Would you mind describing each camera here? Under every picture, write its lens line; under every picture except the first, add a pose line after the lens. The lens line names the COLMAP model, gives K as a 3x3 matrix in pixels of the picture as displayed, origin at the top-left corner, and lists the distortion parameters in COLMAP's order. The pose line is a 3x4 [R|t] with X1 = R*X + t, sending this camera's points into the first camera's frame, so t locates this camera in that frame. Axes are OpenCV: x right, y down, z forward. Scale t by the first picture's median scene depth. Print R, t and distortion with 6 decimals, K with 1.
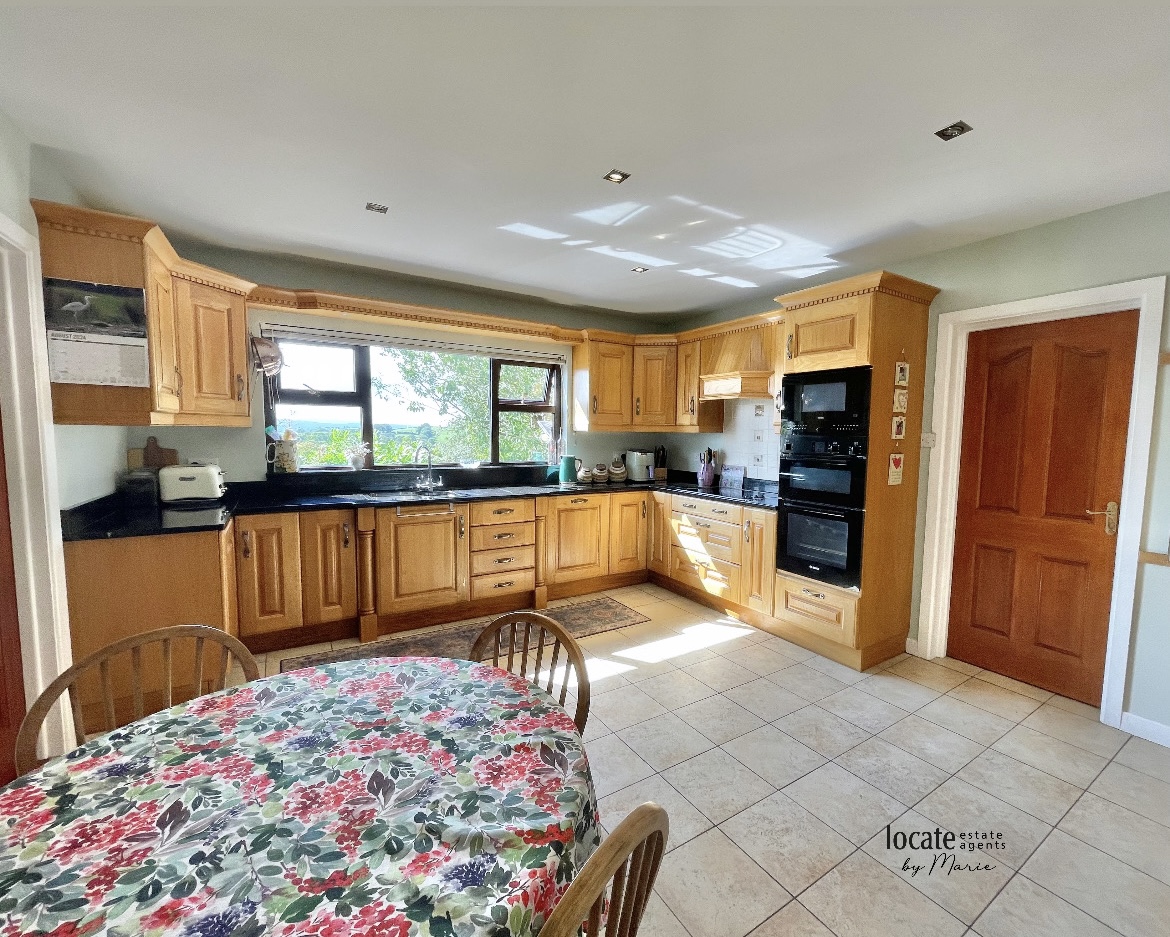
lens RADIAL K [[504.1, 0, 586.2], [0, 504.1, 470.7], [0, 0, 1]] dist [-0.001249, -0.000271]
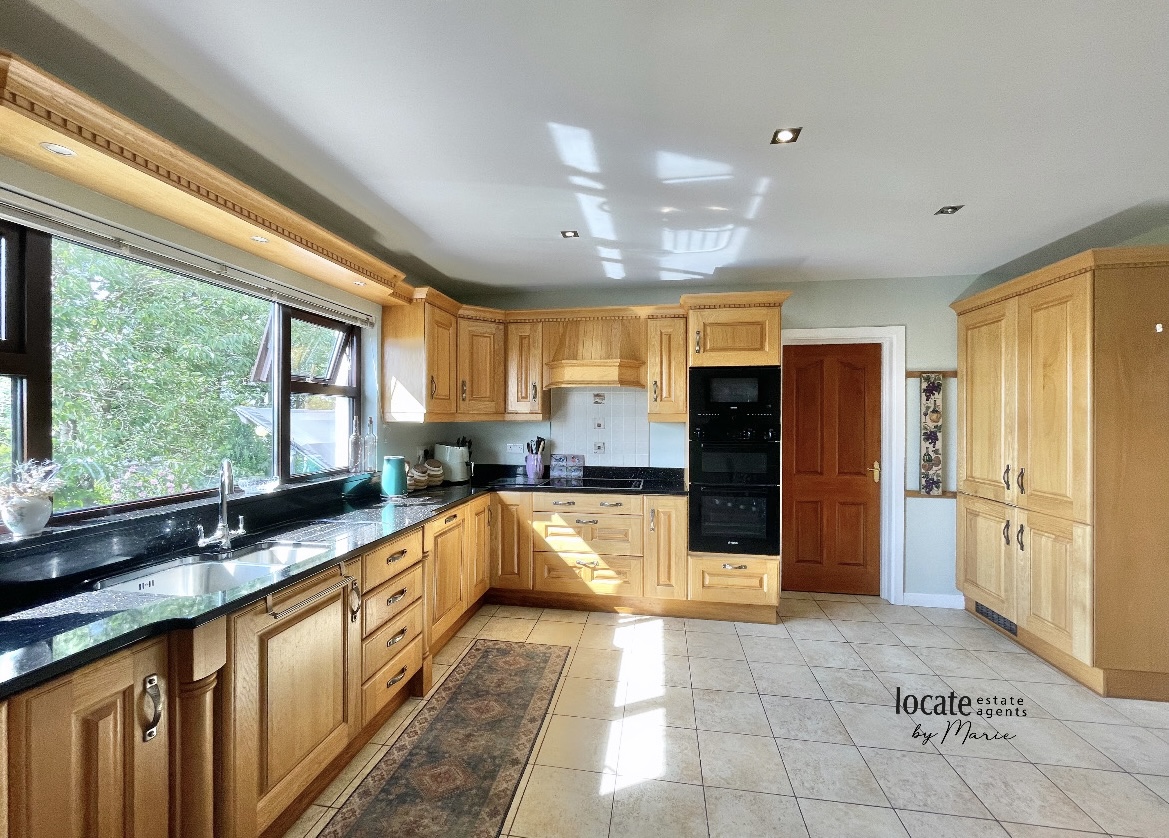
lens RADIAL K [[490.6, 0, 582.6], [0, 490.6, 416.4], [0, 0, 1]] dist [0.001890, 0.000068]
pose [[0.662135, -0.013453, 0.749264, -0.449765], [0.067063, 0.996891, -0.041365, -0.048568], [-0.746378, 0.077638, 0.660978, 0.405660]]
